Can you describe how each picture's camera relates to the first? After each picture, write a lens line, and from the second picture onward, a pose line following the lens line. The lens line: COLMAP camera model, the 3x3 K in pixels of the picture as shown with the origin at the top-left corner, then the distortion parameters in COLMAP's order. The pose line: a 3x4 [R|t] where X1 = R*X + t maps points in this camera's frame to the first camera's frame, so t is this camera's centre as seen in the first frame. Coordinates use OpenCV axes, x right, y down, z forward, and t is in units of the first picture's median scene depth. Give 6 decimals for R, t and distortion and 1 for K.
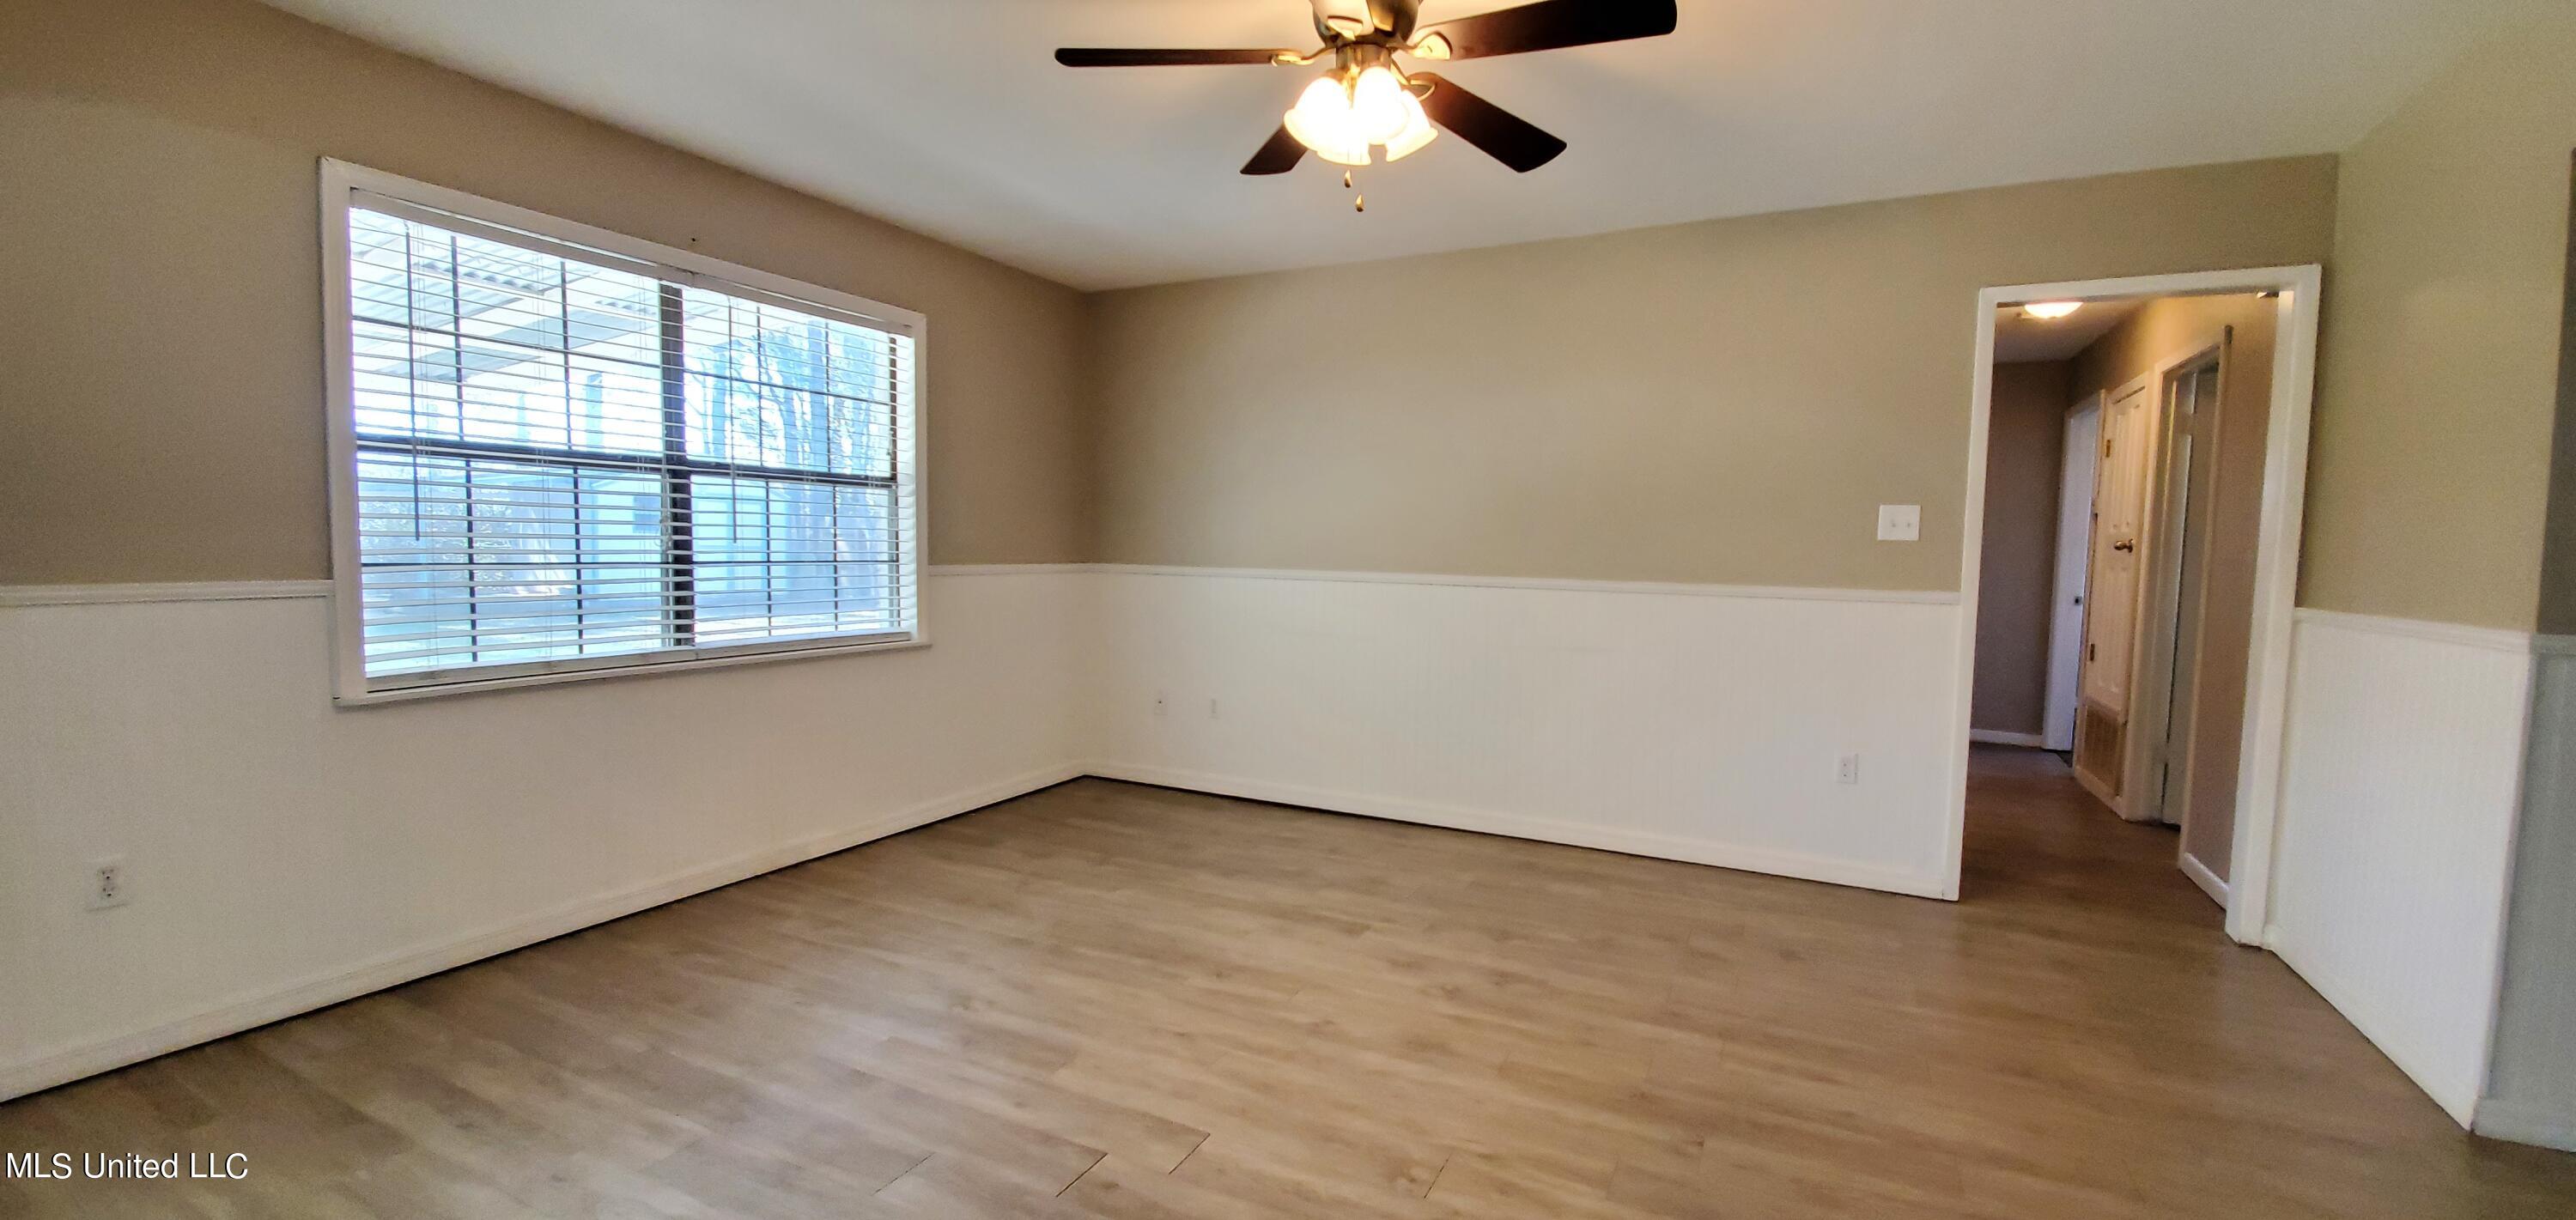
lens RADIAL K [[1008.2, 0, 1320.3], [0, 1008.2, 622.9], [0, 0, 1]] dist [-0.012516, -0.001769]
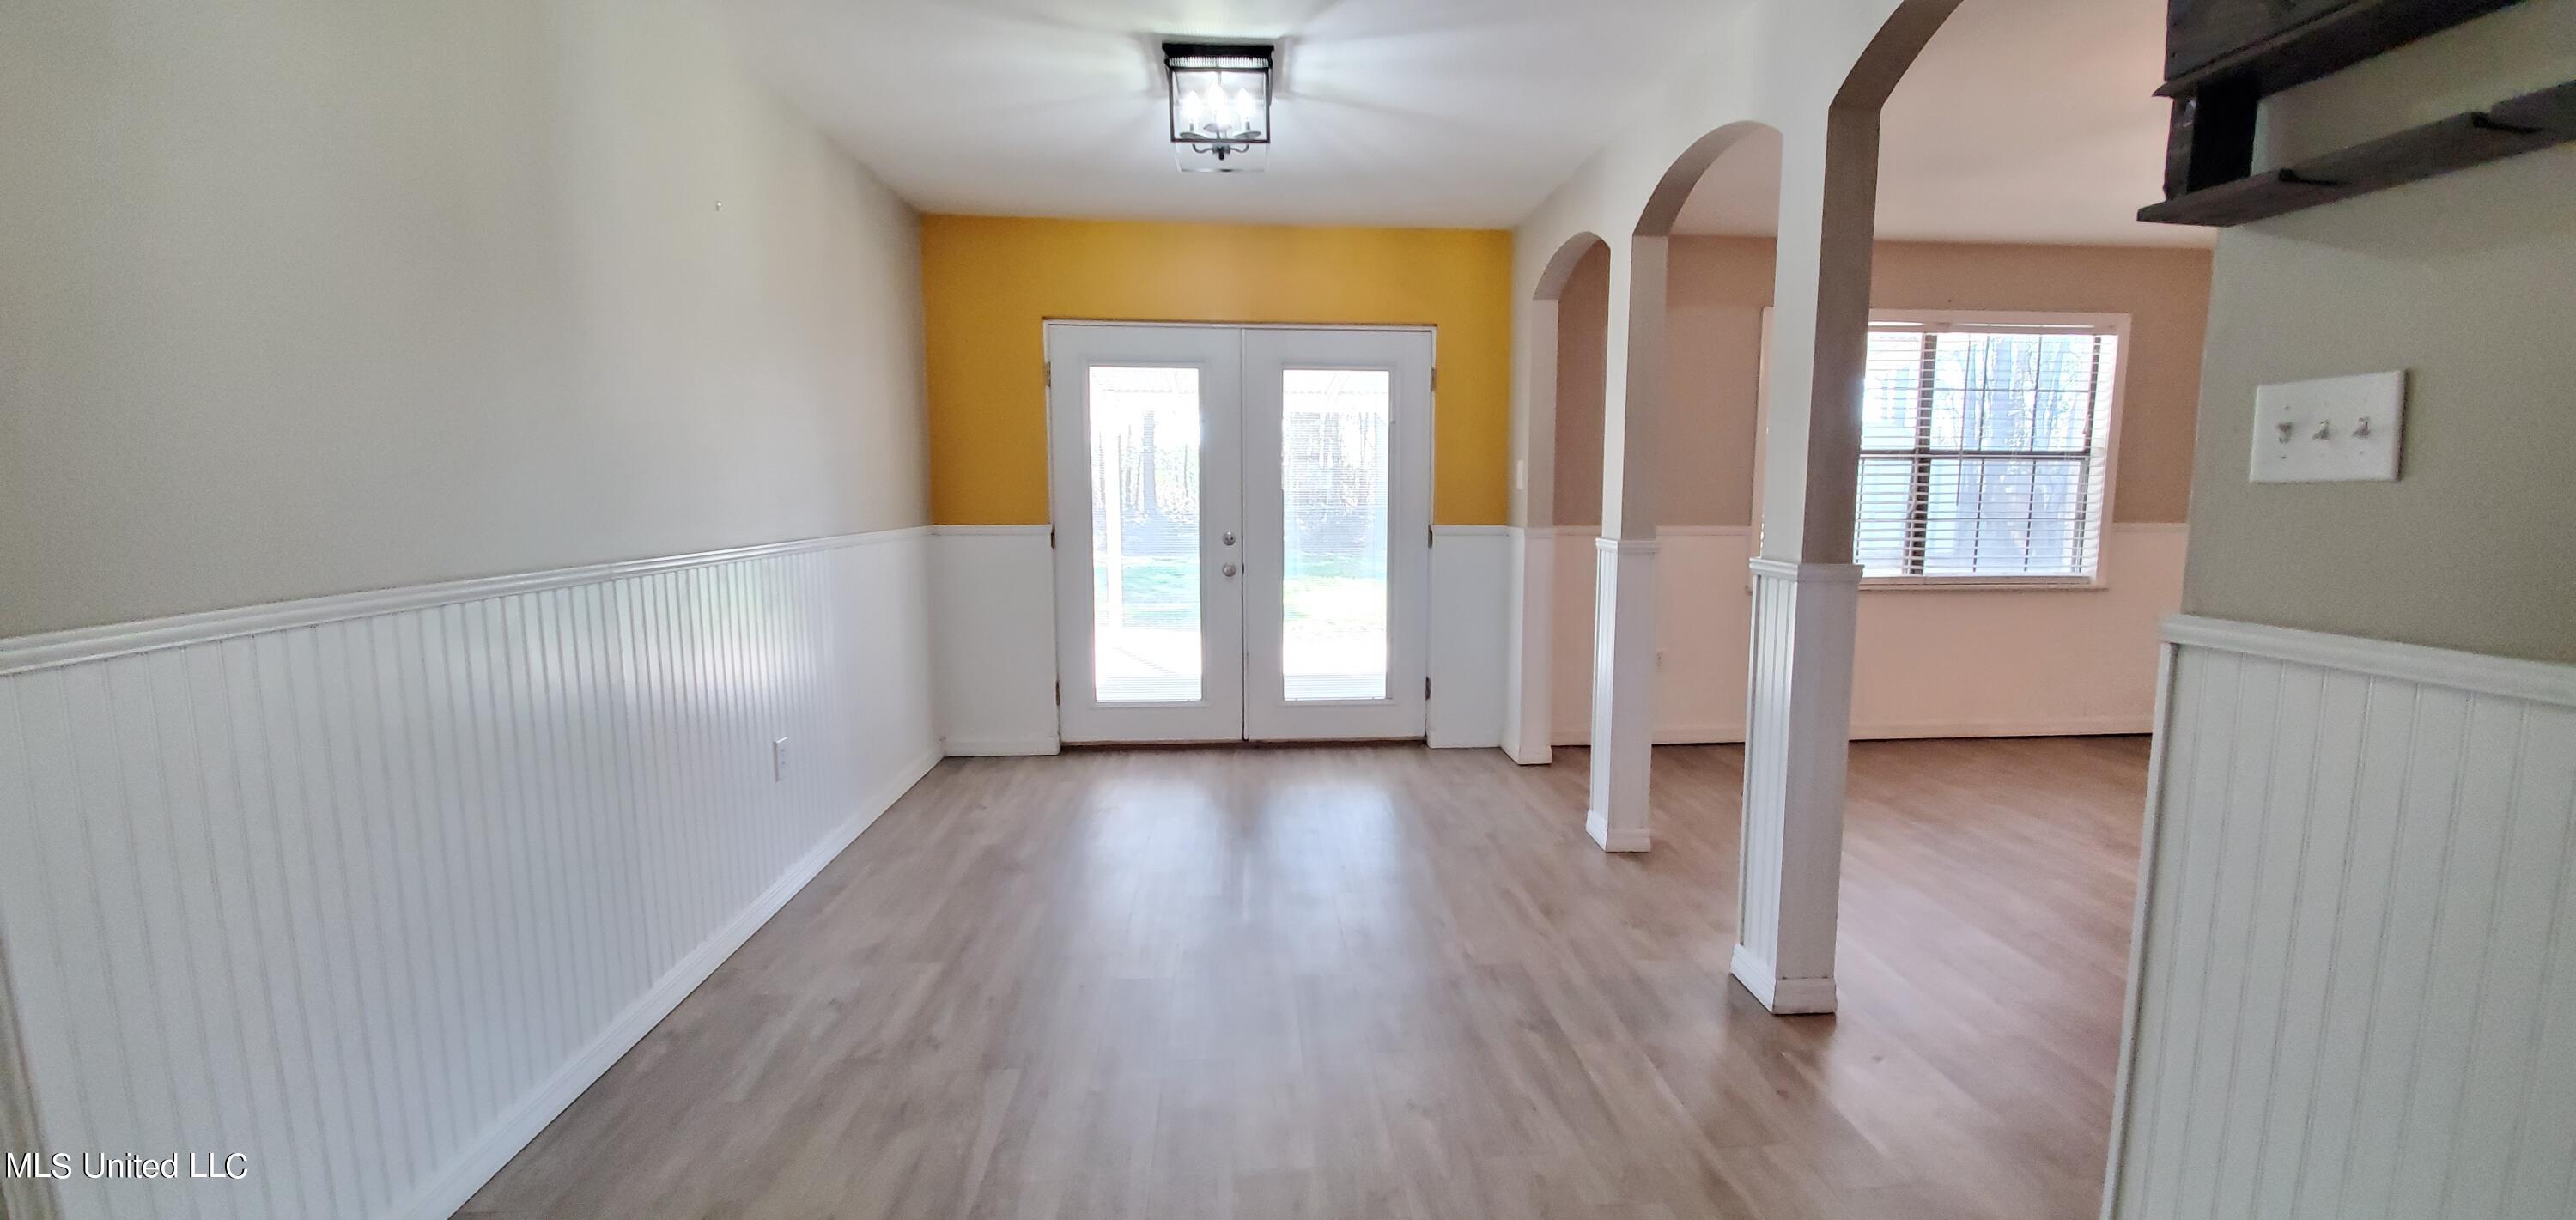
lens RADIAL K [[722.8, 0, 1281.6], [0, 722.8, 564.6], [0, 0, 1]] dist [-0.007234, -0.000033]
pose [[0.489002, 0.061390, -0.870120, -0.159726], [-0.058004, 0.997601, 0.037787, 0.022639], [0.870352, 0.031993, 0.491390, -0.353631]]
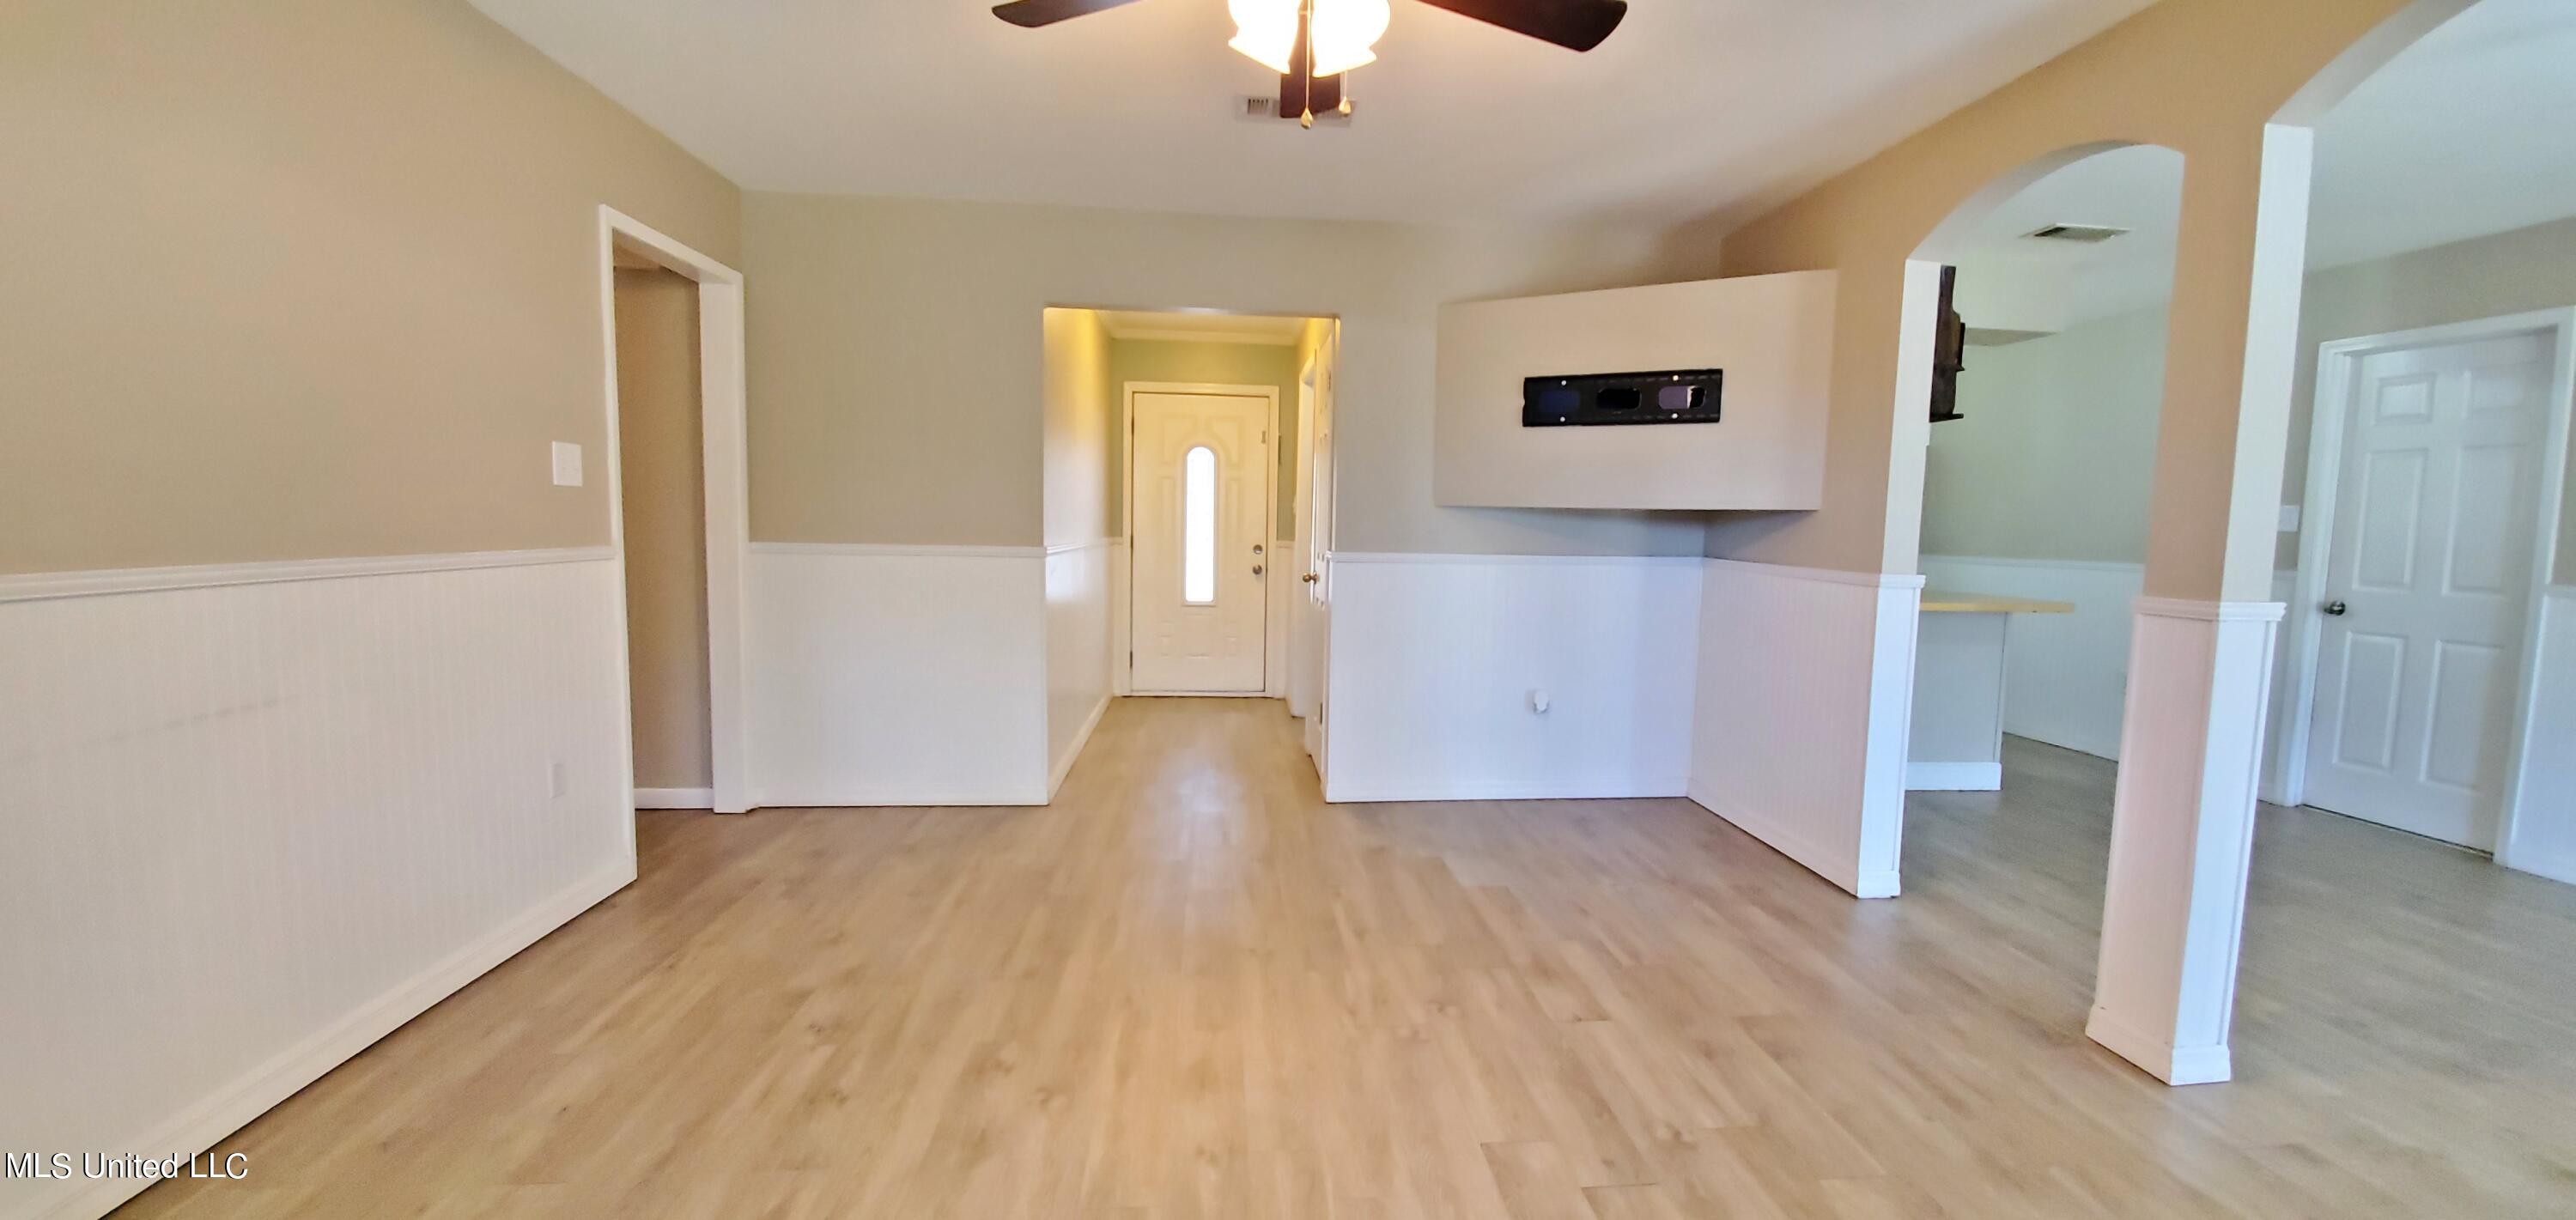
lens RADIAL K [[1008.2, 0, 1337.7], [0, 1008.2, 605.0], [0, 0, 1]] dist [-0.012516, -0.001769]
pose [[-0.545169, -0.096646, 0.832737, -0.471756], [0.033870, 0.989982, 0.137070, -0.078597], [-0.837642, 0.102931, -0.536434, 0.954092]]
